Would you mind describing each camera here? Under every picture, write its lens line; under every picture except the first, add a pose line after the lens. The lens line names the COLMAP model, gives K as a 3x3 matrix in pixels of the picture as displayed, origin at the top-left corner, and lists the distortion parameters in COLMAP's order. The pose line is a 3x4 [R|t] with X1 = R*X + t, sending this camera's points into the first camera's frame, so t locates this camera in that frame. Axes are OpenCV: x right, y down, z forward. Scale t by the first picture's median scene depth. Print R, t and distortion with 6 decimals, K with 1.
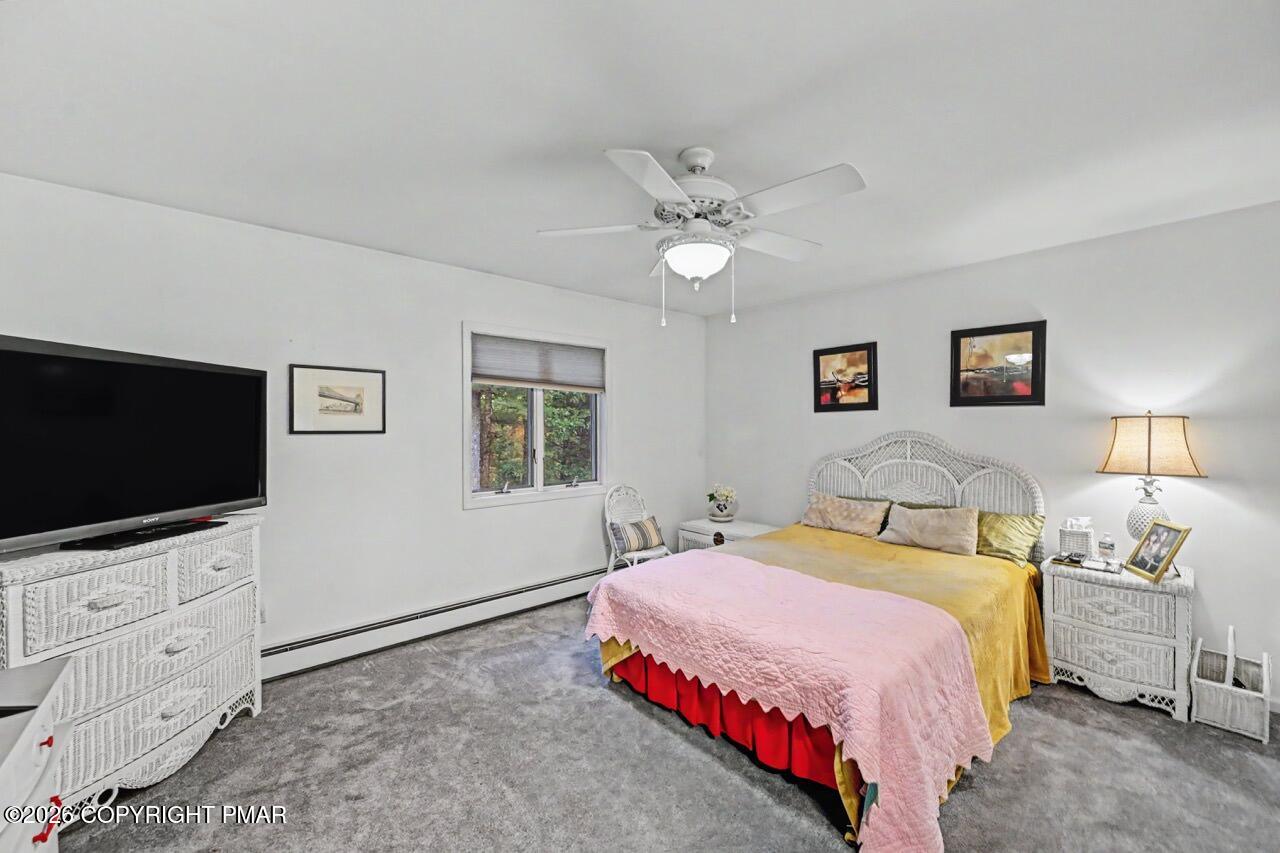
lens RADIAL K [[507.6, 0, 634.7], [0, 507.6, 429.5], [0, 0, 1]] dist [-0.000611, 0.000383]
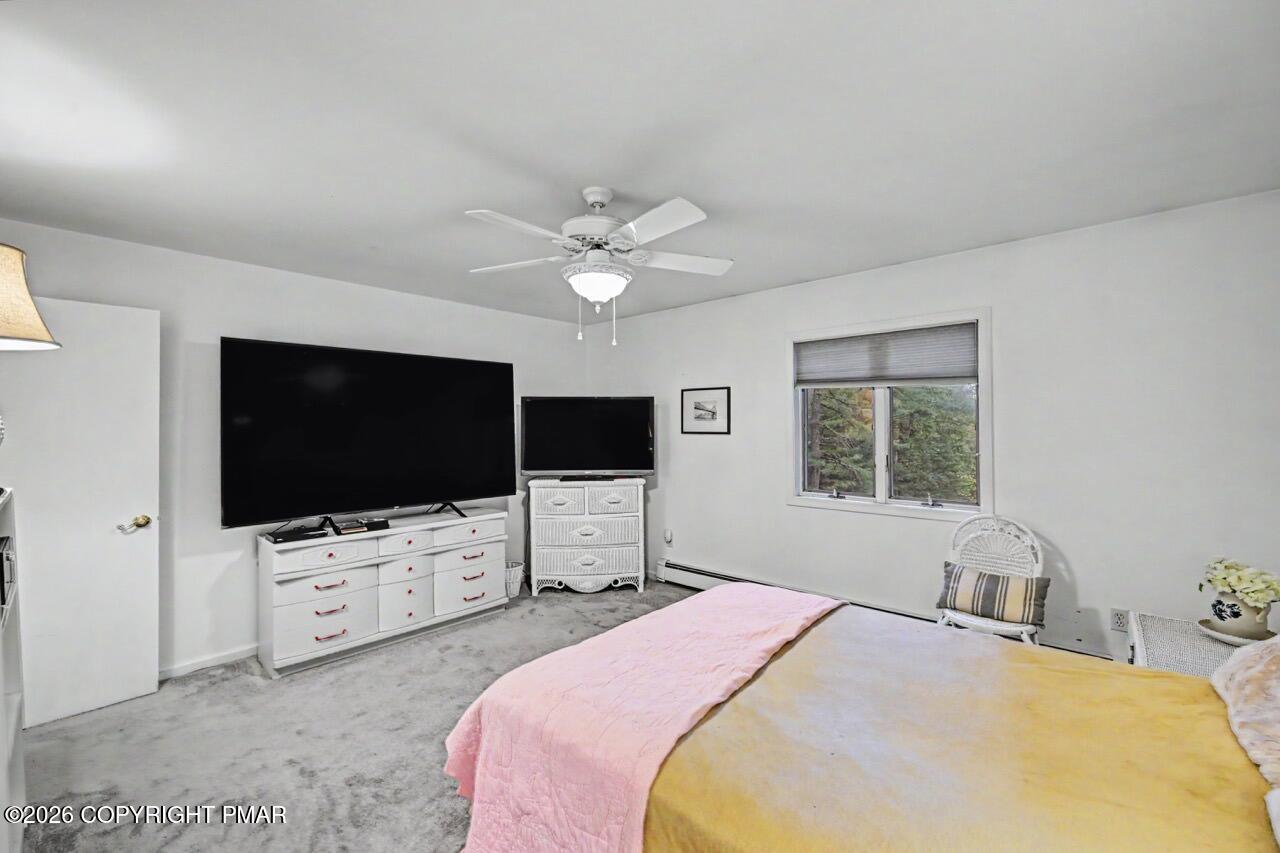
lens RADIAL K [[507.6, 0, 646.0], [0, 507.6, 419.2], [0, 0, 1]] dist [-0.000611, 0.000383]
pose [[0.141917, -0.009824, -0.989830, 0.782761], [-0.000721, 0.999949, -0.010028, -0.018097], [0.989878, 0.002137, 0.141903, 0.592120]]
